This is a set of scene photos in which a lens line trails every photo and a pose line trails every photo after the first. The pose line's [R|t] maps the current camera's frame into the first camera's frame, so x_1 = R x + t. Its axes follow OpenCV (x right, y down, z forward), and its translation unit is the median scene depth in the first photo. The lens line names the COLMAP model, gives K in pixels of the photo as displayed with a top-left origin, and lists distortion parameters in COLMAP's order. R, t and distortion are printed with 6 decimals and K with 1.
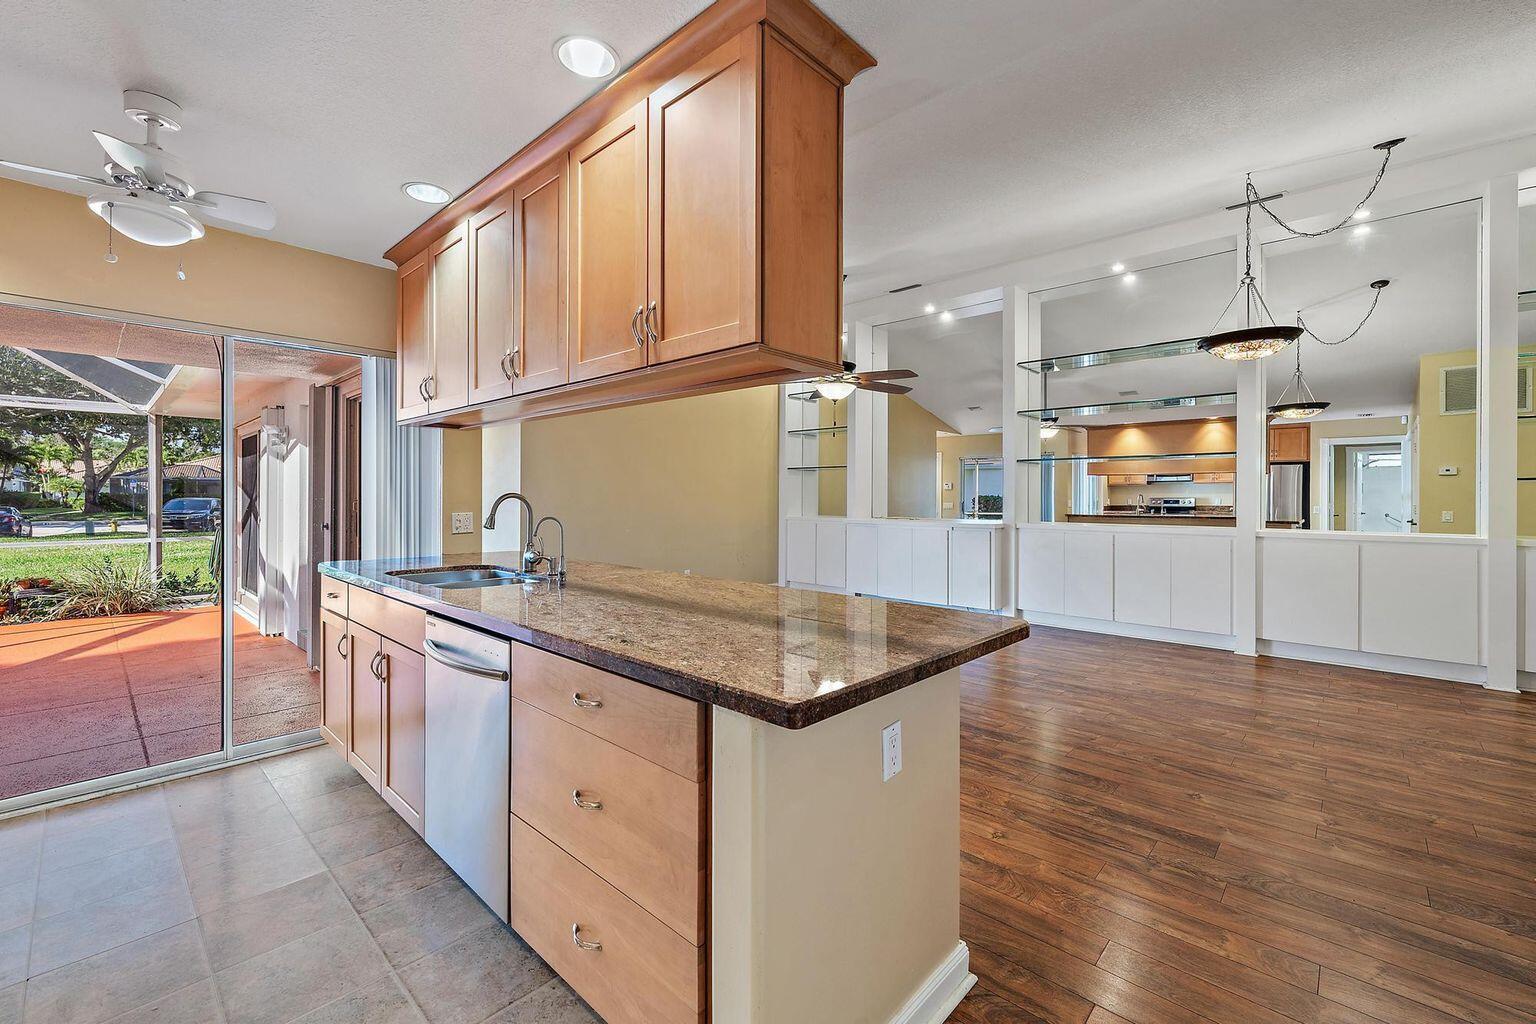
lens RADIAL K [[649.1, 0, 771.3], [0, 649.1, 499.0], [0, 0, 1]] dist [-0.000444, 0.000173]
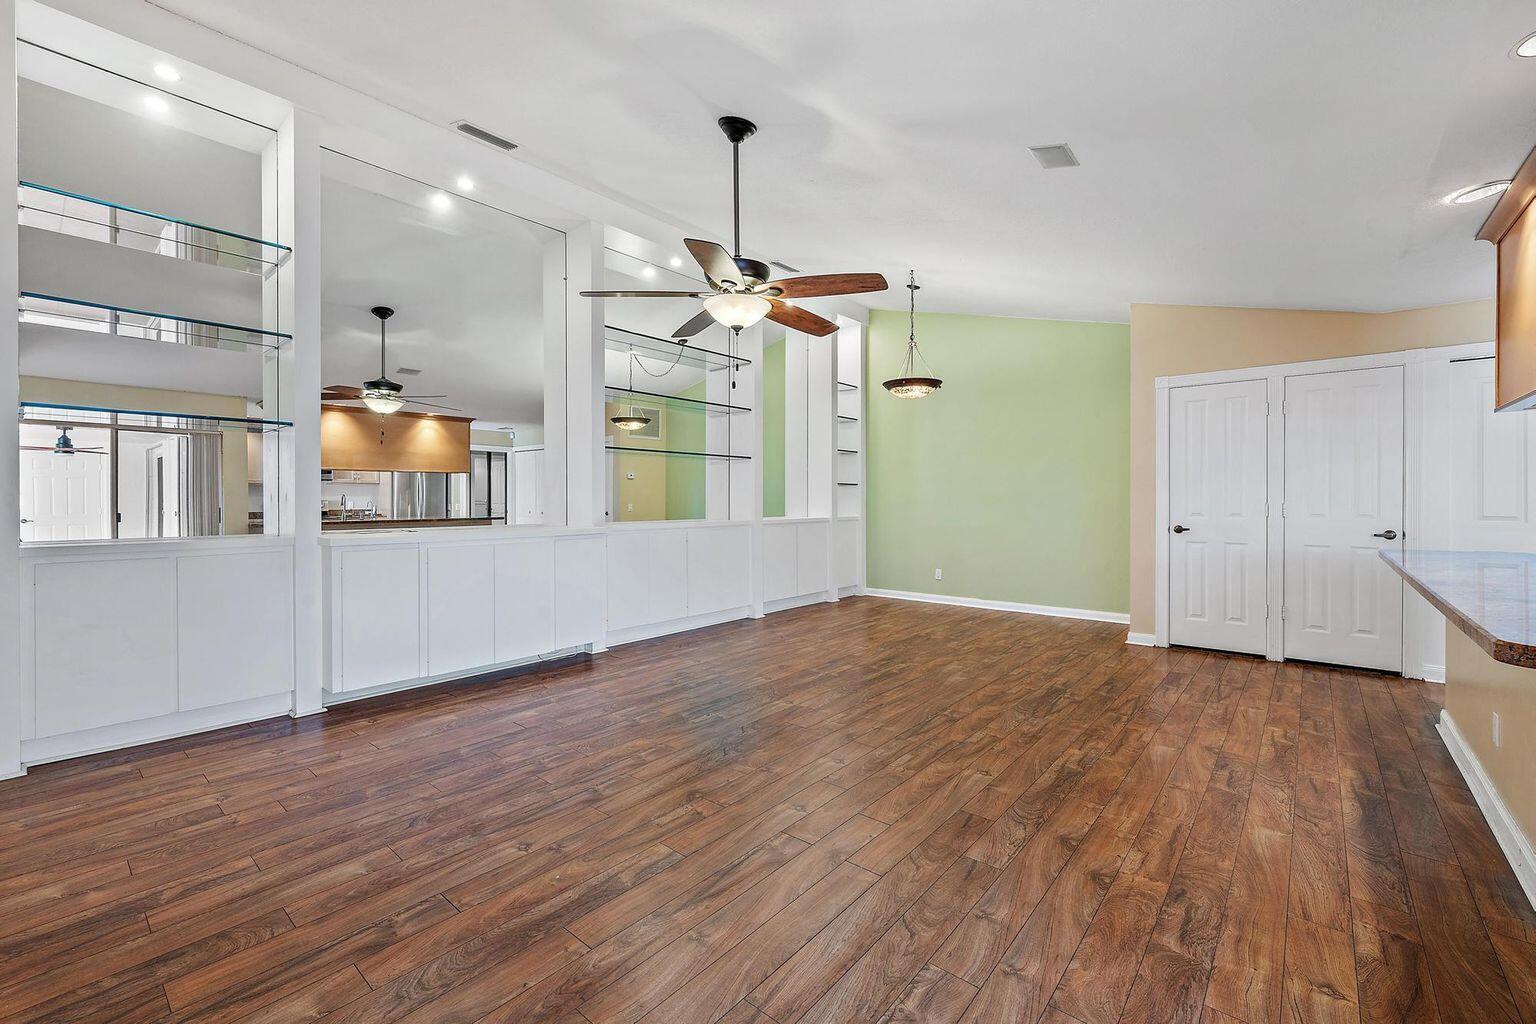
lens RADIAL K [[649.1, 0, 771.3], [0, 649.1, 499.0], [0, 0, 1]] dist [-0.000444, 0.000173]
pose [[-0.058287, -0.001078, 0.998299, -0.433951], [0.006419, 0.999978, 0.001455, 0.006450], [-0.998279, 0.006493, -0.058279, 0.860180]]
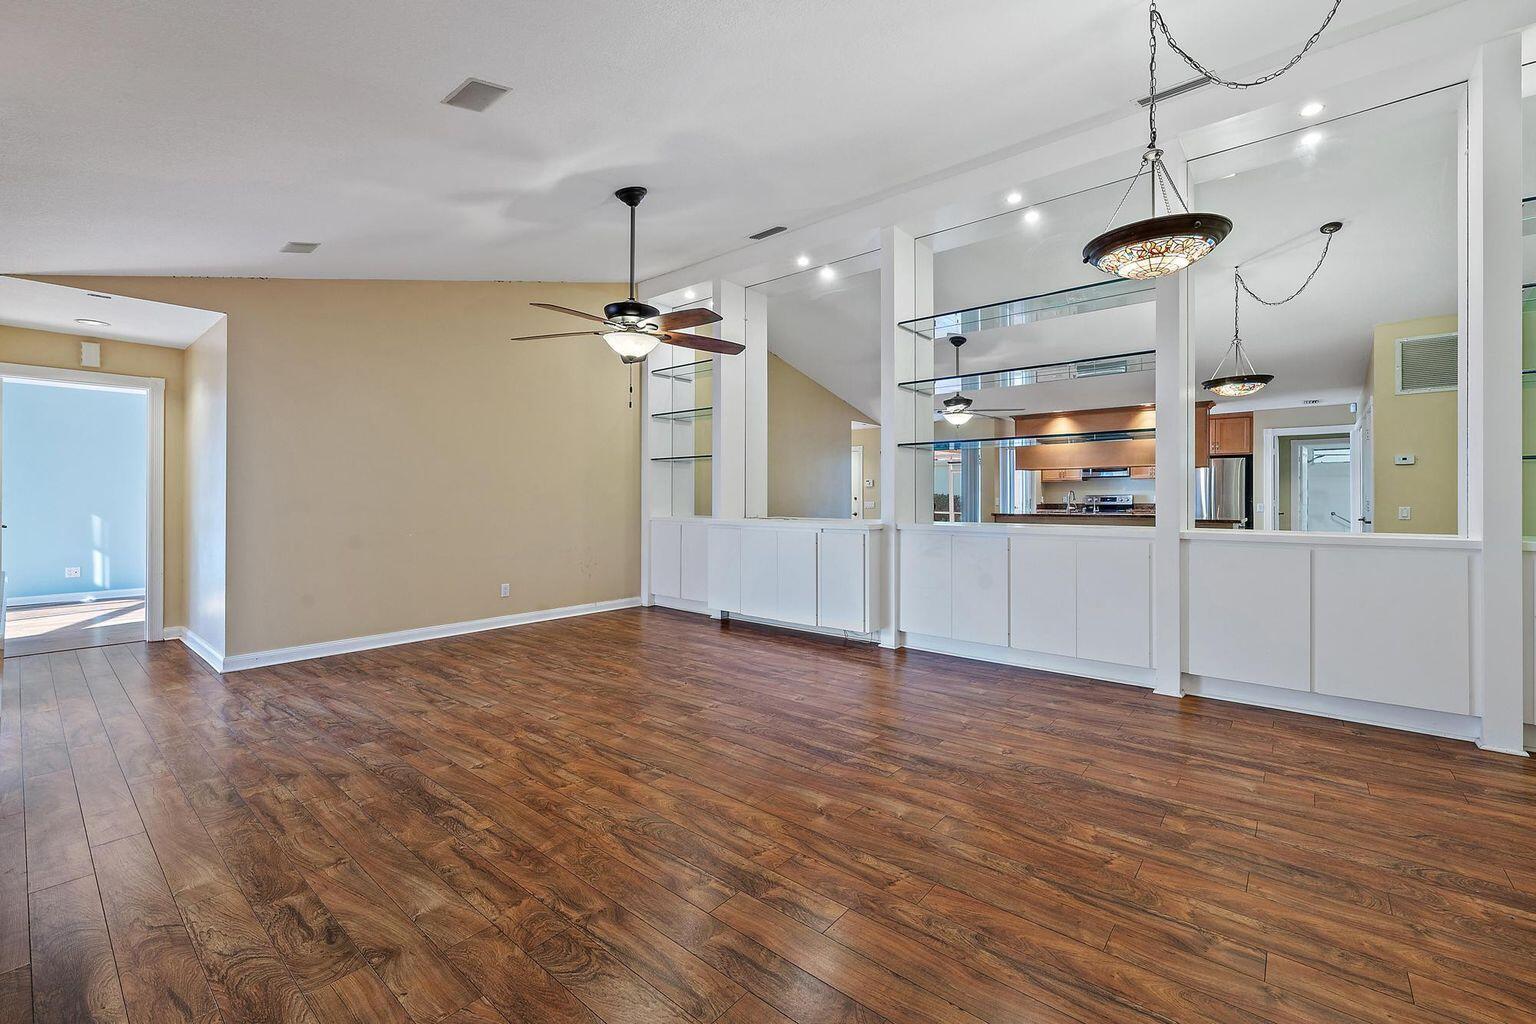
lens RADIAL K [[649.1, 0, 771.3], [0, 649.1, 499.0], [0, 0, 1]] dist [-0.000444, 0.000173]
pose [[0.998733, -0.002326, 0.050278, 0.189094], [0.002482, 0.999992, -0.003023, 0.009908], [-0.050271, 0.003144, 0.998731, 0.217148]]
